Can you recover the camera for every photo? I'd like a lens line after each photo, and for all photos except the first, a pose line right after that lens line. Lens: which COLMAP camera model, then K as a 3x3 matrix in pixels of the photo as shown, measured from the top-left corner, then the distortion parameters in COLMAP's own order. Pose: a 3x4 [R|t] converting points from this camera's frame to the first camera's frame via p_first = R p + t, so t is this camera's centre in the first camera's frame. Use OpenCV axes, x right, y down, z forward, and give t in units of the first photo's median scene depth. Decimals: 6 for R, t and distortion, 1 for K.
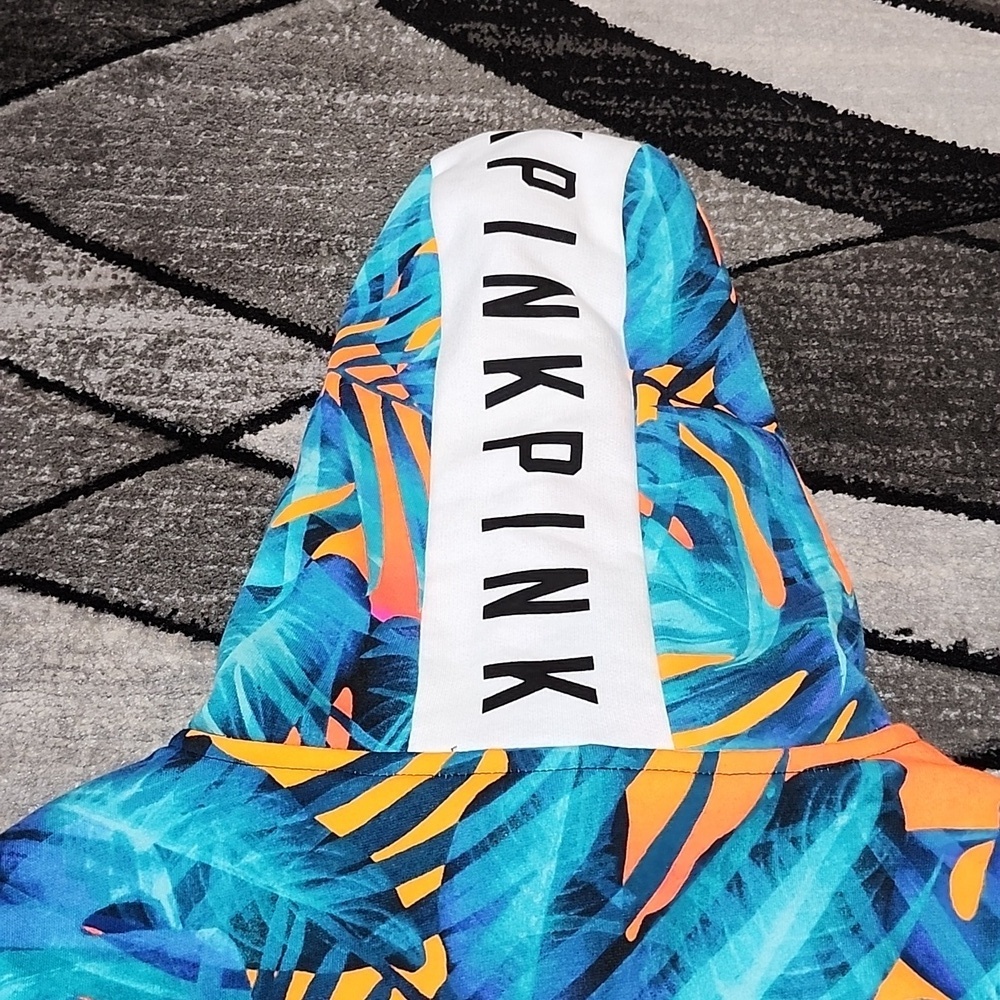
lens RADIAL K [[1422.0, 0, 501.8], [0, 1422.0, 497.0], [0, 0, 1]] dist [0.158511, -0.295593]
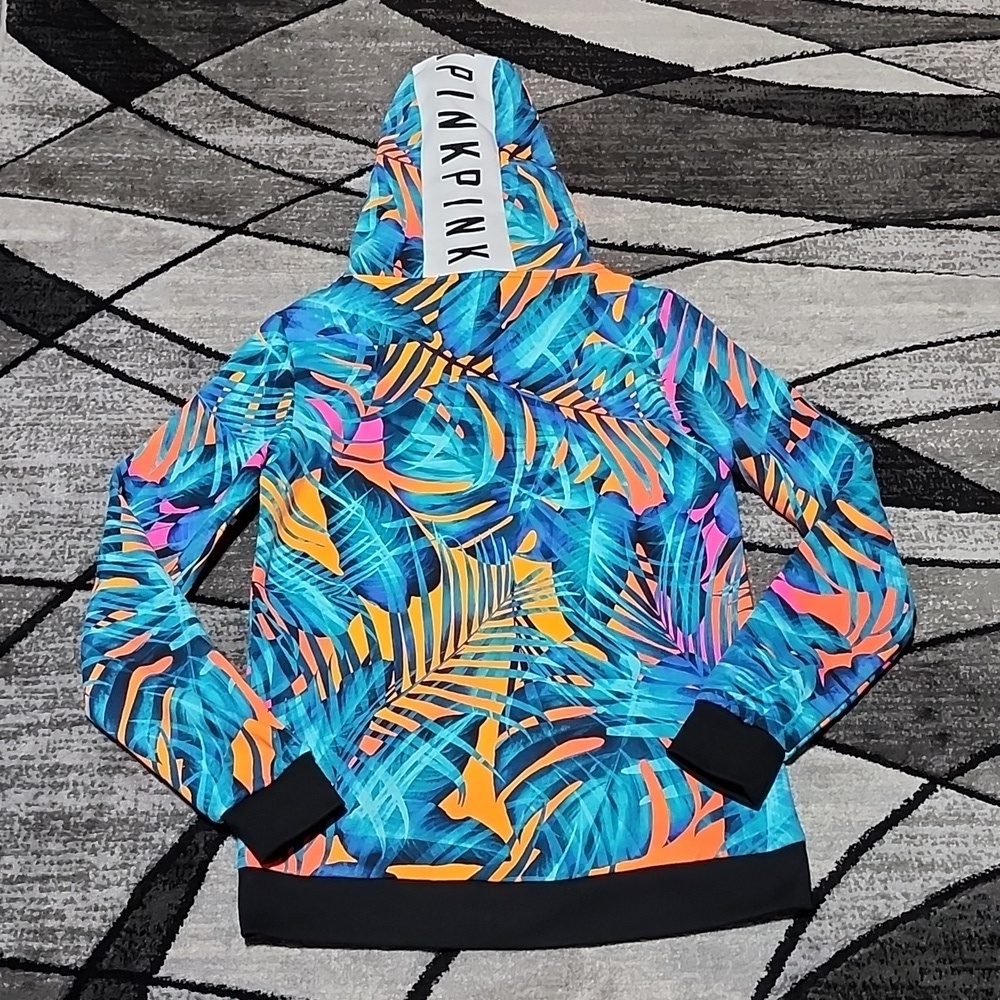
lens RADIAL K [[1479.2, 0, 476.2], [0, 1479.2, 511.7], [0, 0, 1]] dist [0.168708, -0.256078]
pose [[0.998085, -0.052234, 0.033120, -0.070541], [0.051489, 0.998410, 0.022952, 0.497536], [-0.034266, -0.021203, 0.999188, -1.673867]]
